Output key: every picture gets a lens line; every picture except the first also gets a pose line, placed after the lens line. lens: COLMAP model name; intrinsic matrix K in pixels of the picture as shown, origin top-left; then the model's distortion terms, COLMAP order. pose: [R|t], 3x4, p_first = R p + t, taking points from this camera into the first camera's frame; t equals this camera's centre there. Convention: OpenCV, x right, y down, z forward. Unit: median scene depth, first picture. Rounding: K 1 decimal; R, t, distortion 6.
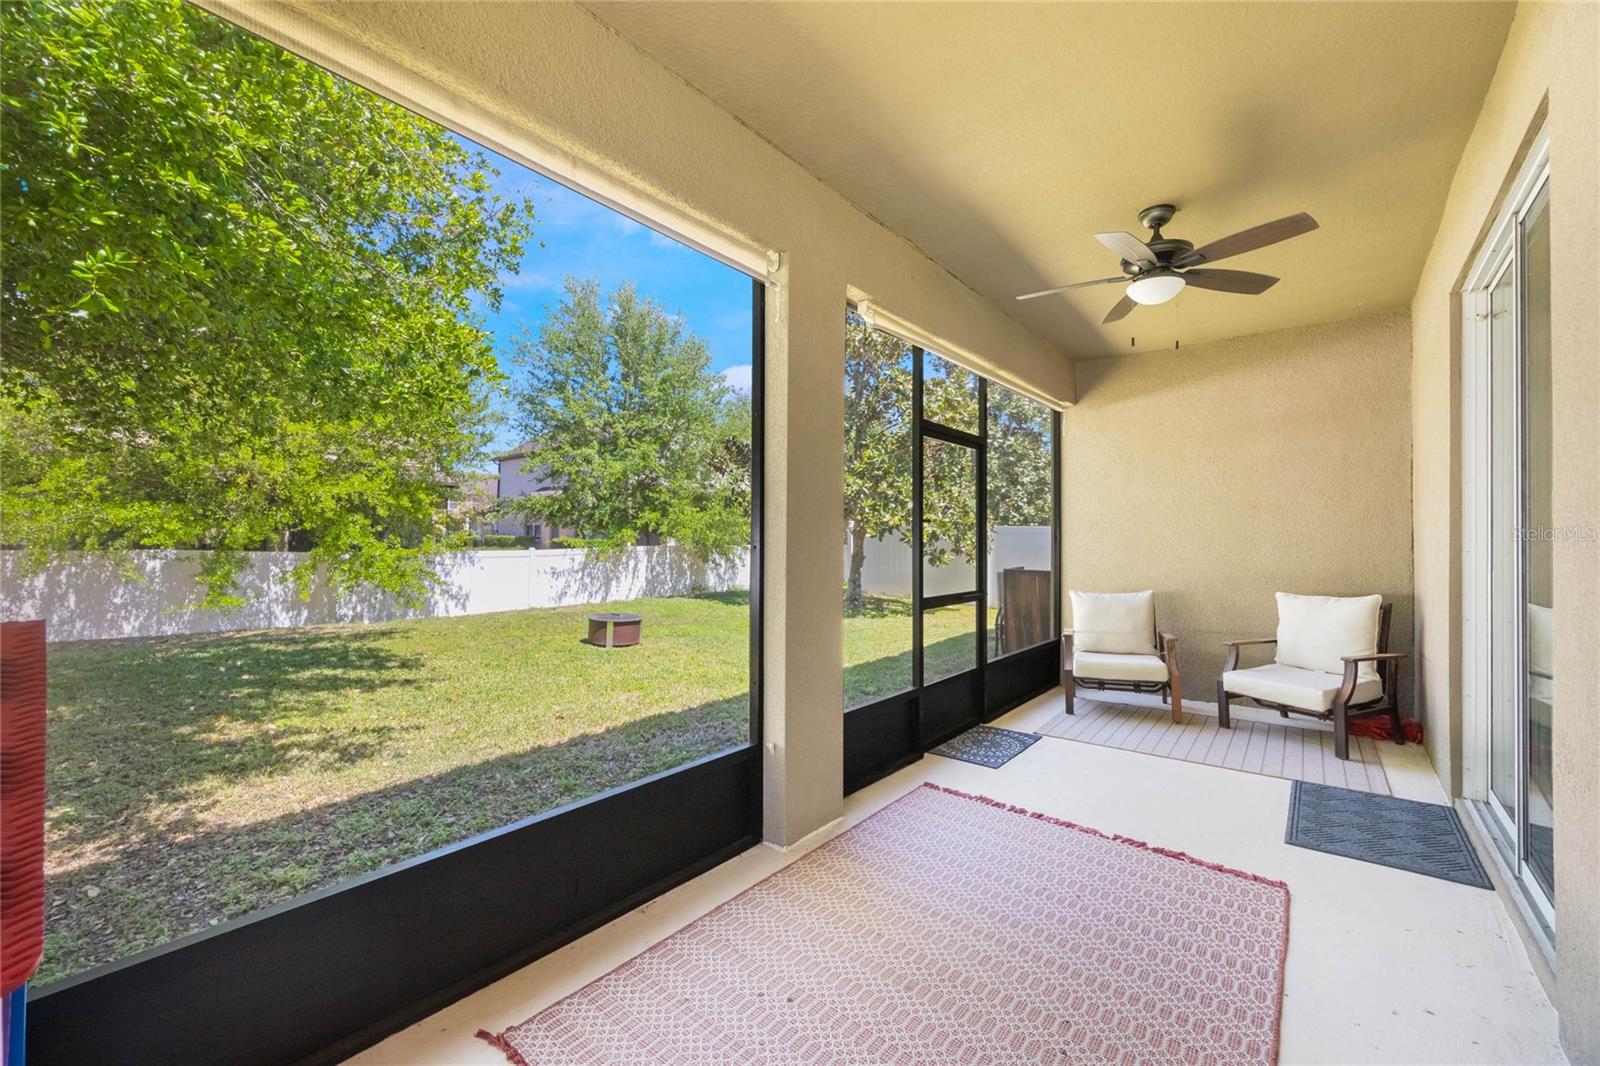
lens RADIAL K [[617.2, 0, 810.6], [0, 617.2, 530.8], [0, 0, 1]] dist [-0.003453, -0.000405]
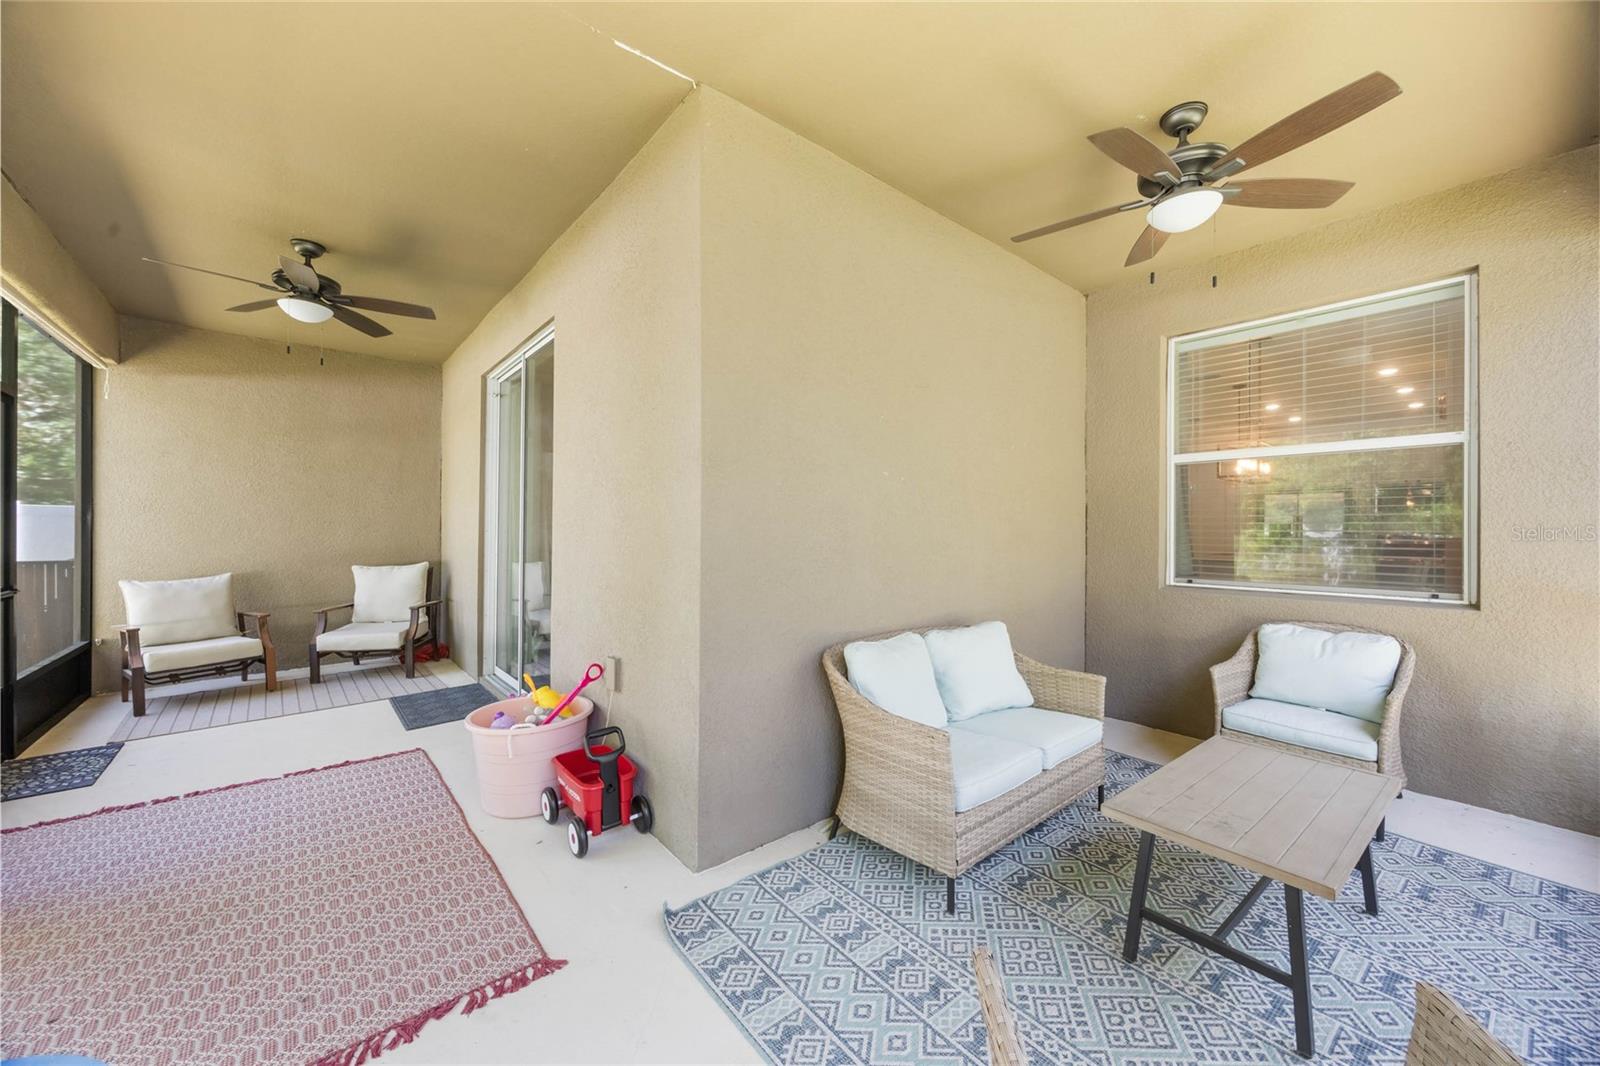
lens RADIAL K [[617.2, 0, 803.8], [0, 617.2, 527.4], [0, 0, 1]] dist [-0.003453, -0.000405]
pose [[0.167106, 0.000439, 0.985939, -0.362444], [-0.020424, 0.999787, 0.003017, 0.000349], [-0.985727, -0.020641, 0.167079, -0.116988]]
